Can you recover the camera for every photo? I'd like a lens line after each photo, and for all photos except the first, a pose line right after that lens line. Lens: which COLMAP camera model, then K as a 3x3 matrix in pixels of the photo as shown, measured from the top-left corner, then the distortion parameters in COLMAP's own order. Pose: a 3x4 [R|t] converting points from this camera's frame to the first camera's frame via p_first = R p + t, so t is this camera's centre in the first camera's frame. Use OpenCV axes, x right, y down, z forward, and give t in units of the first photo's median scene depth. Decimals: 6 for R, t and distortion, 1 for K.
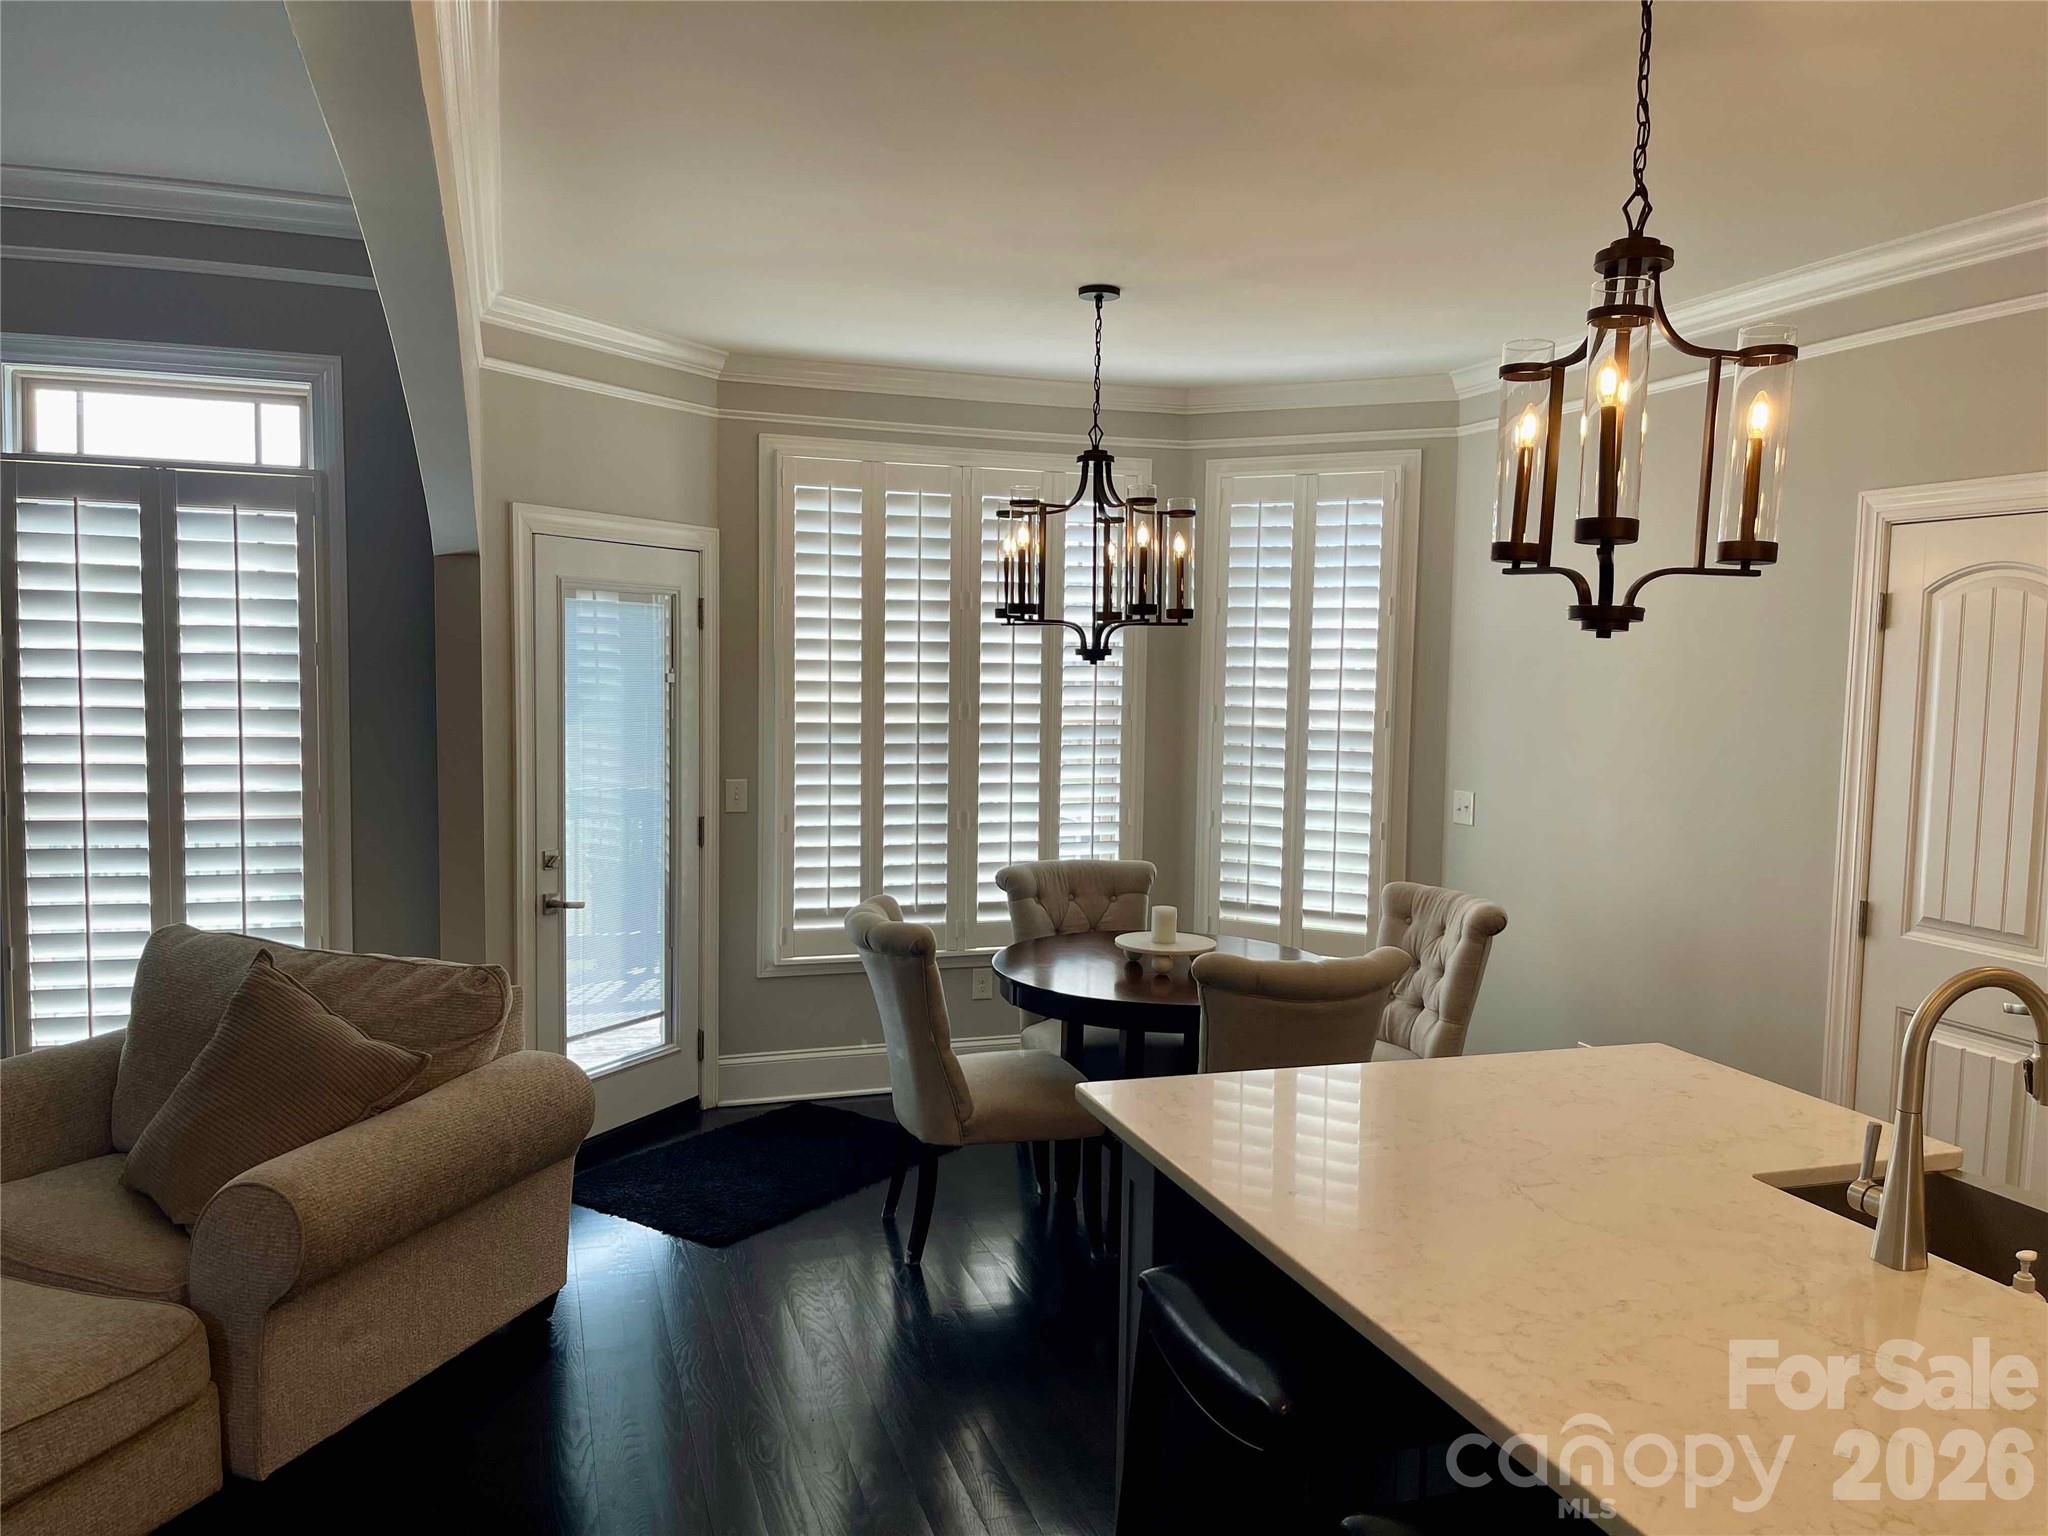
lens RADIAL K [[1555.7, 0, 1024.6], [0, 1555.7, 777.8], [0, 0, 1]] dist [0.110235, -0.159285]
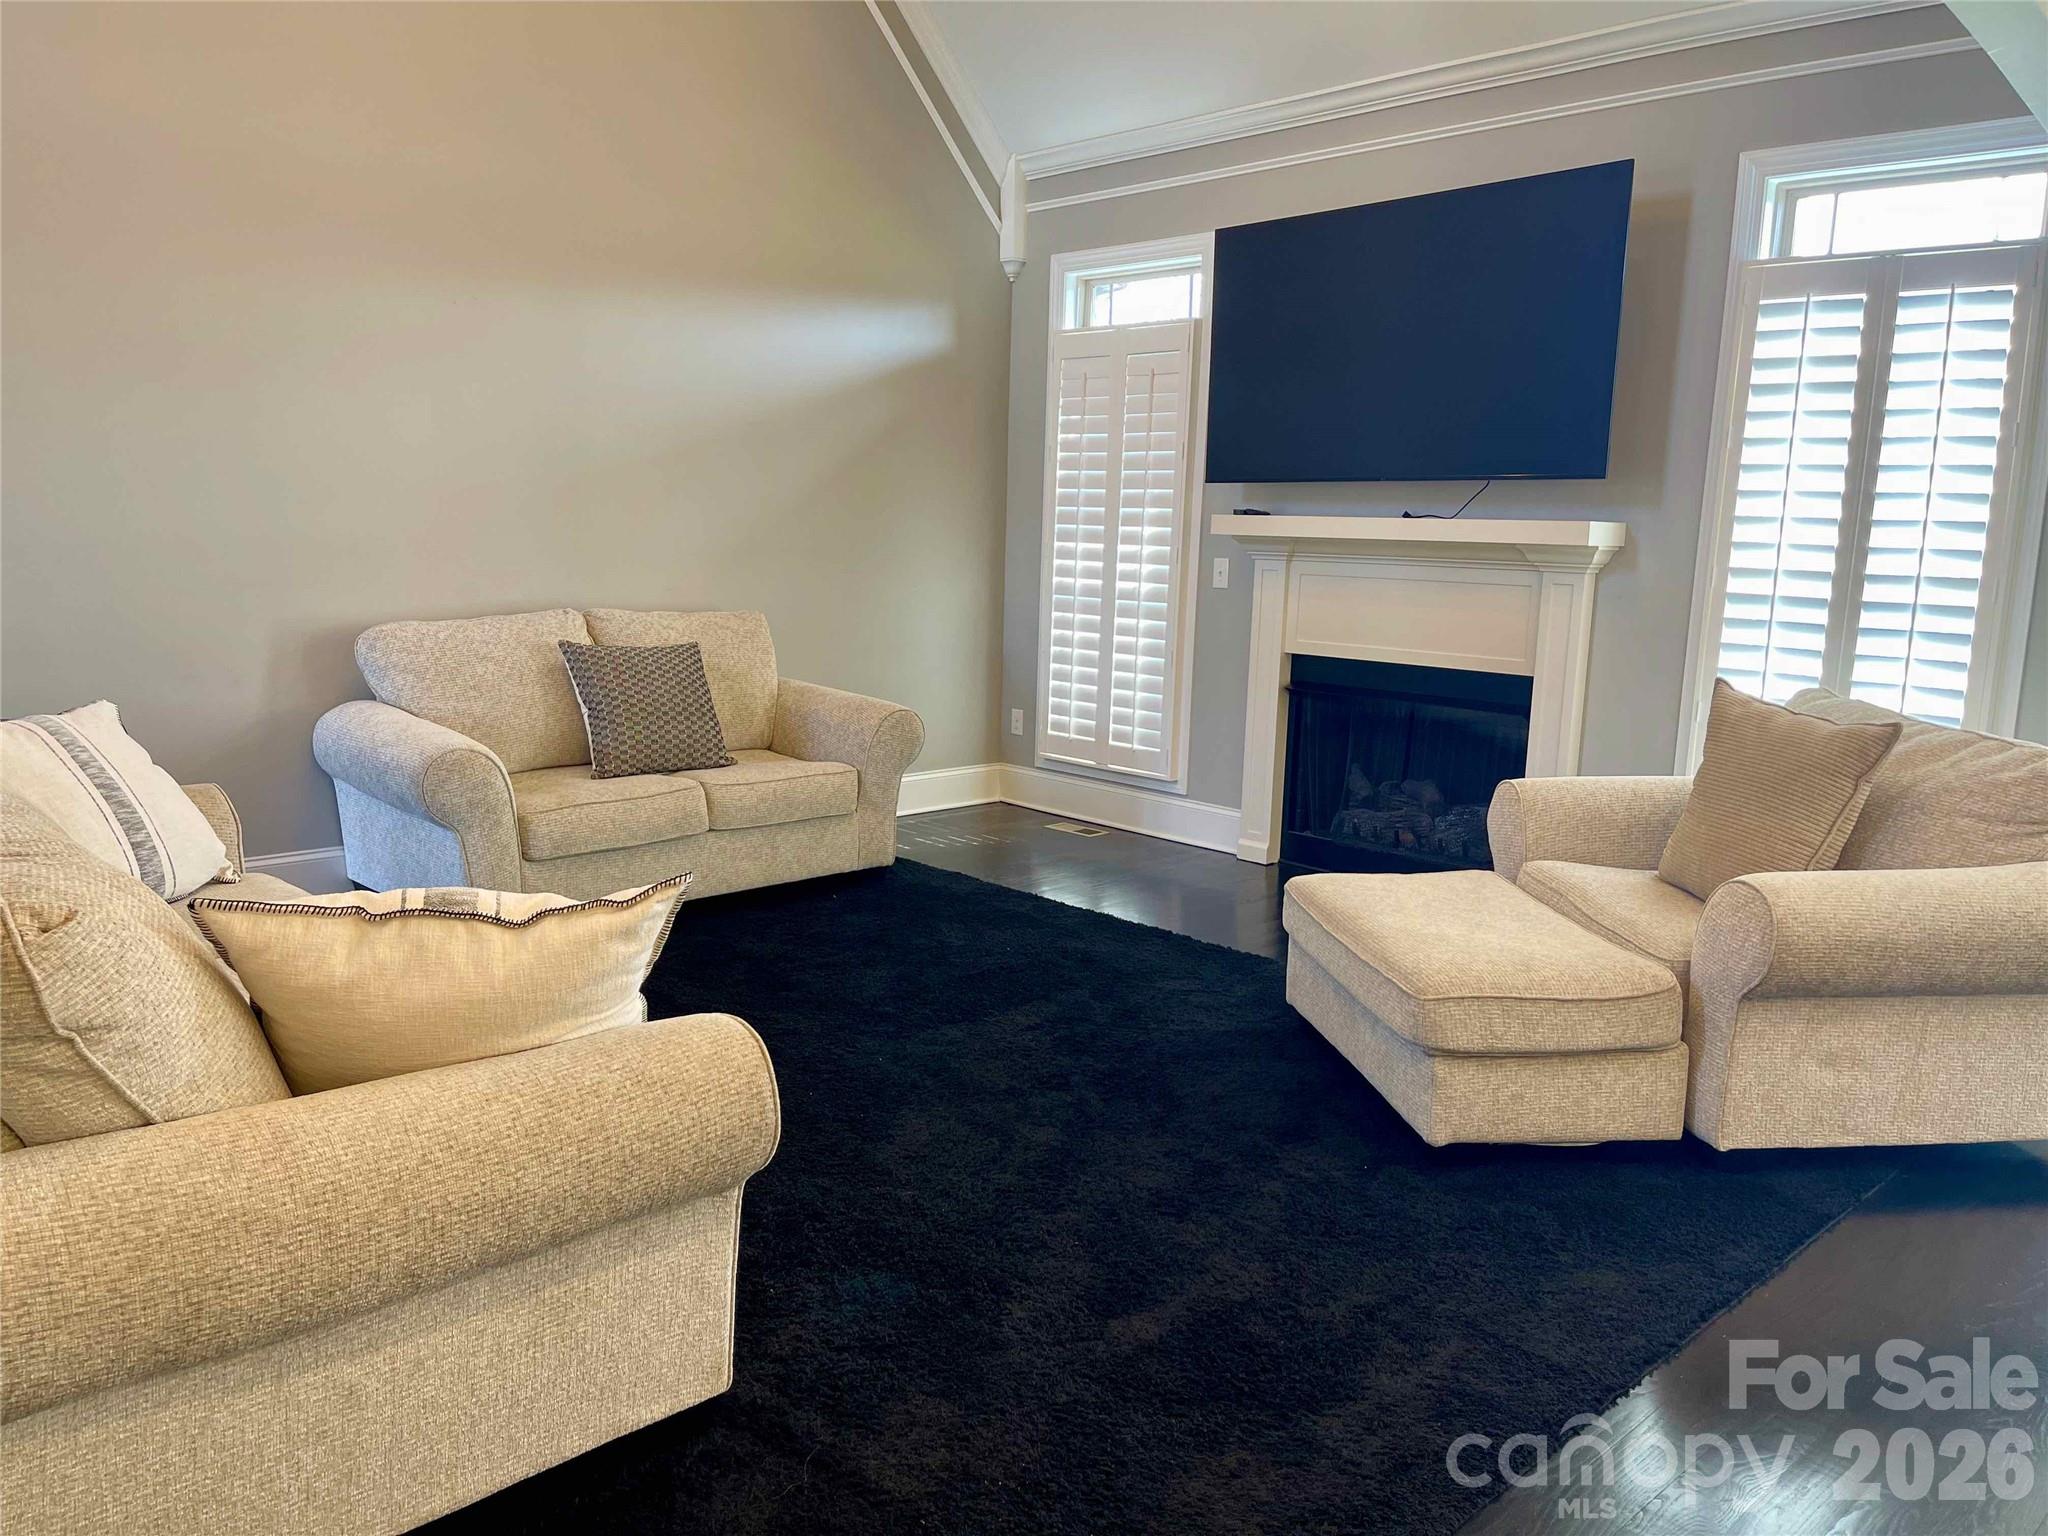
lens RADIAL K [[1555.7, 0, 1024.6], [0, 1555.7, 777.8], [0, 0, 1]] dist [0.110235, -0.159285]
pose [[0.432672, 0.144065, -0.889967, 0.163084], [-0.091687, 0.989063, 0.115531, 0.067423], [0.896877, 0.031612, 0.441148, 0.046453]]
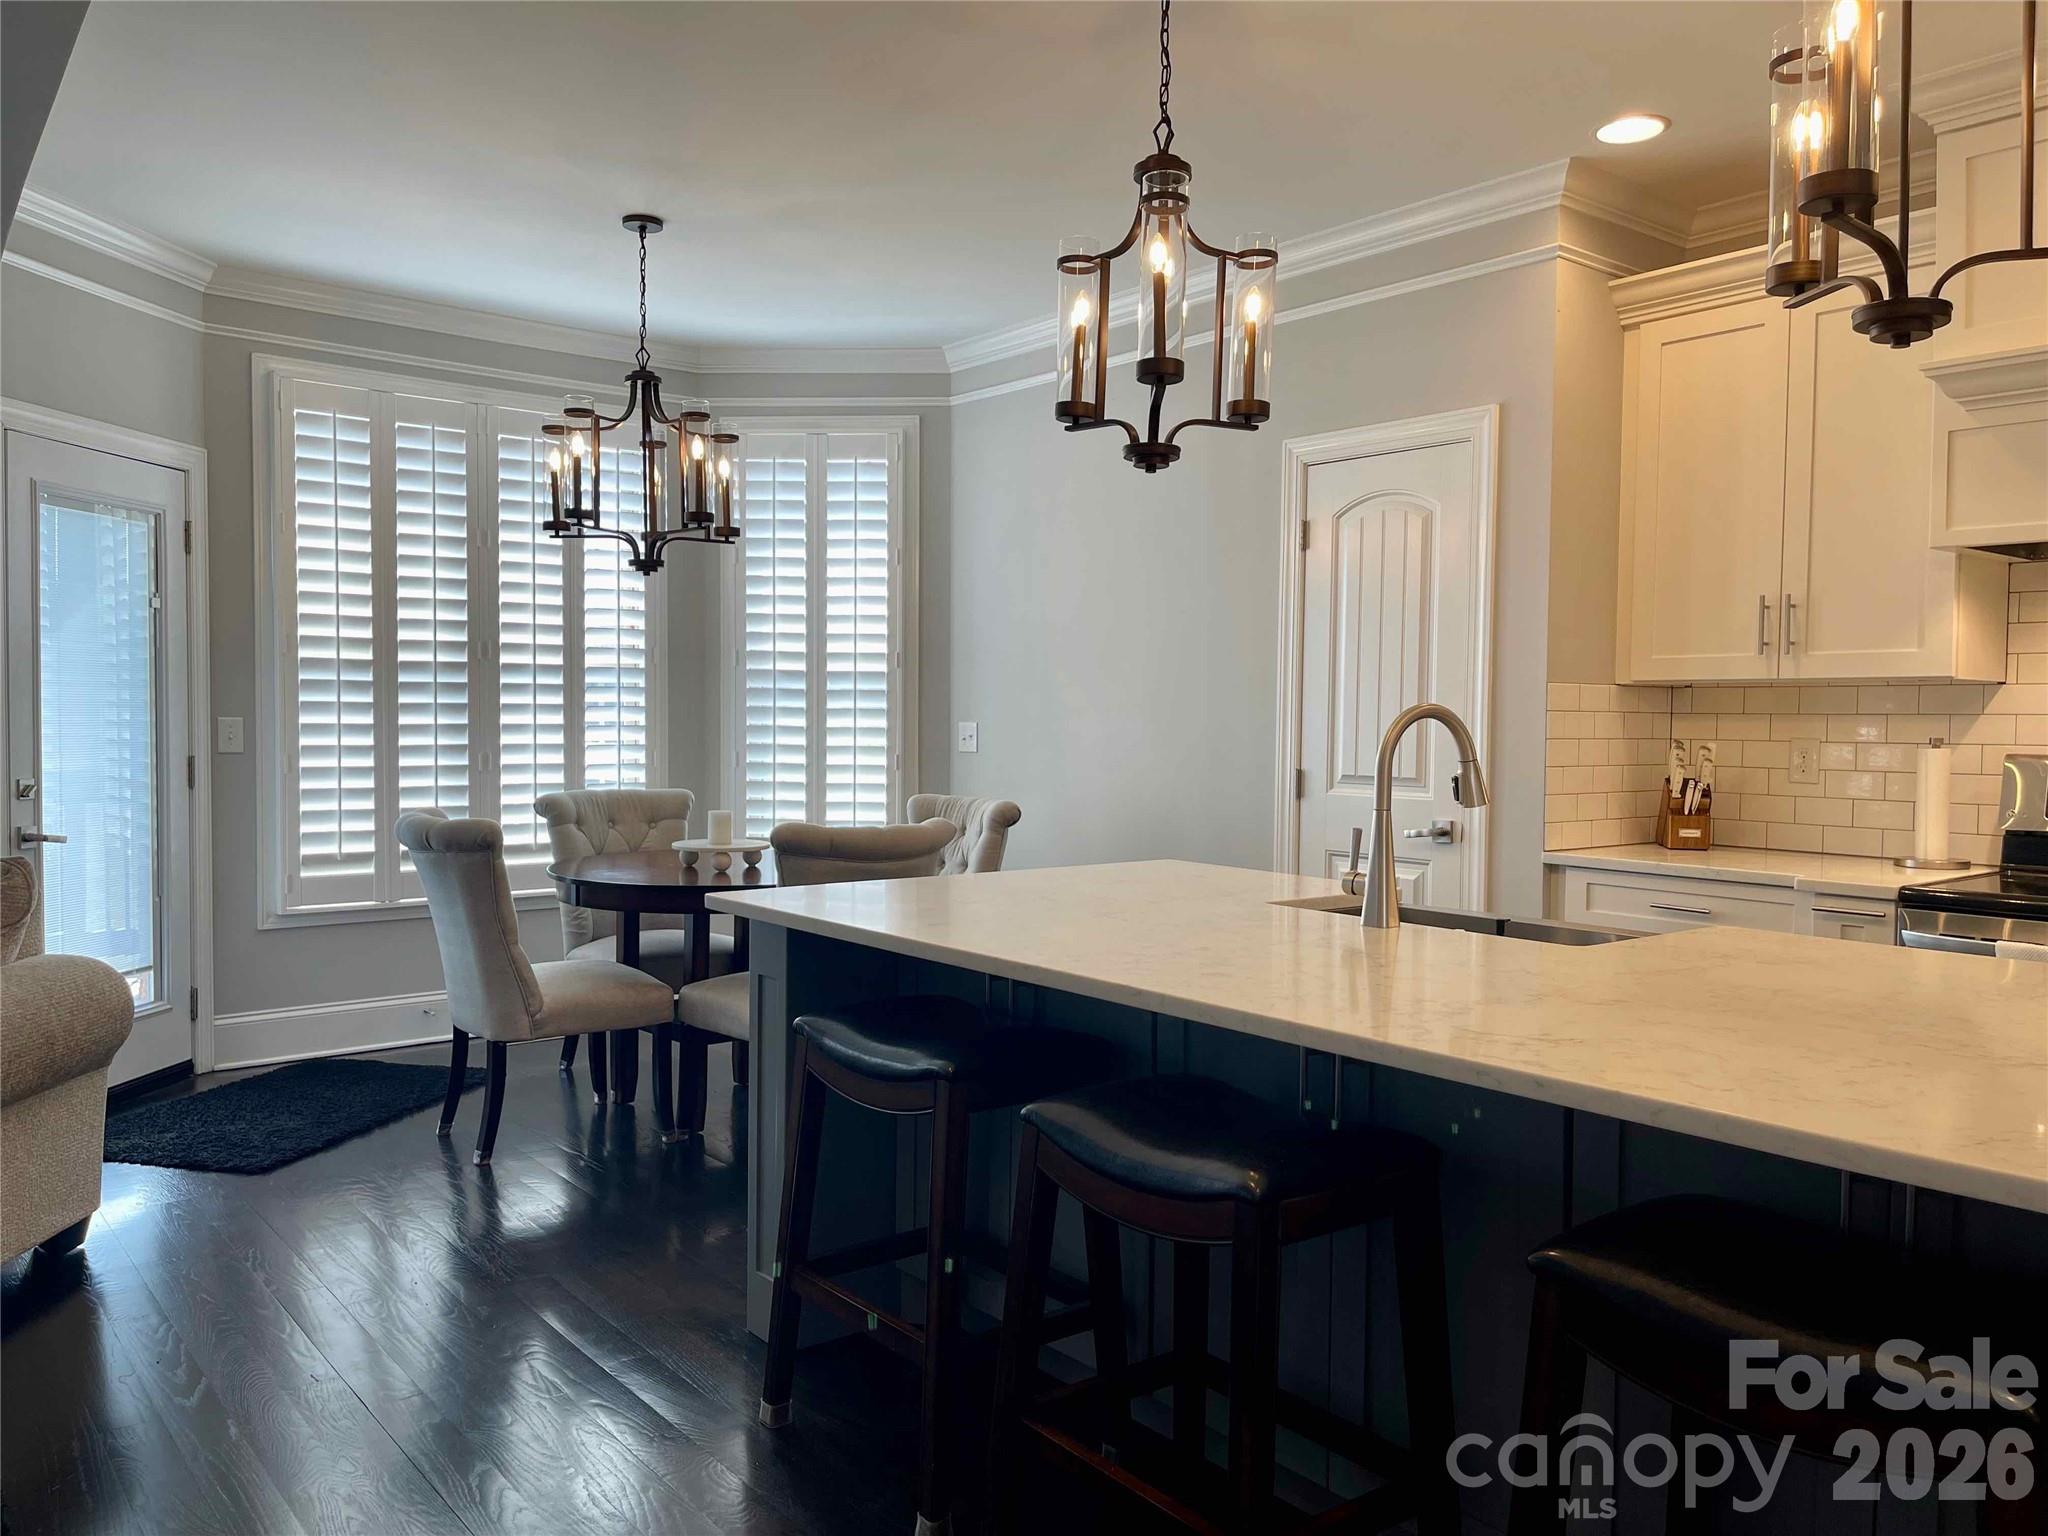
lens RADIAL K [[1564.8, 0, 1030.7], [0, 1564.8, 770.0], [0, 0, 1]] dist [0.032331, -0.006095]
pose [[0.935489, -0.021691, 0.352690, -0.084063], [0.034022, 0.999006, -0.028801, 0.091329], [-0.351714, 0.038942, 0.935297, -0.061710]]
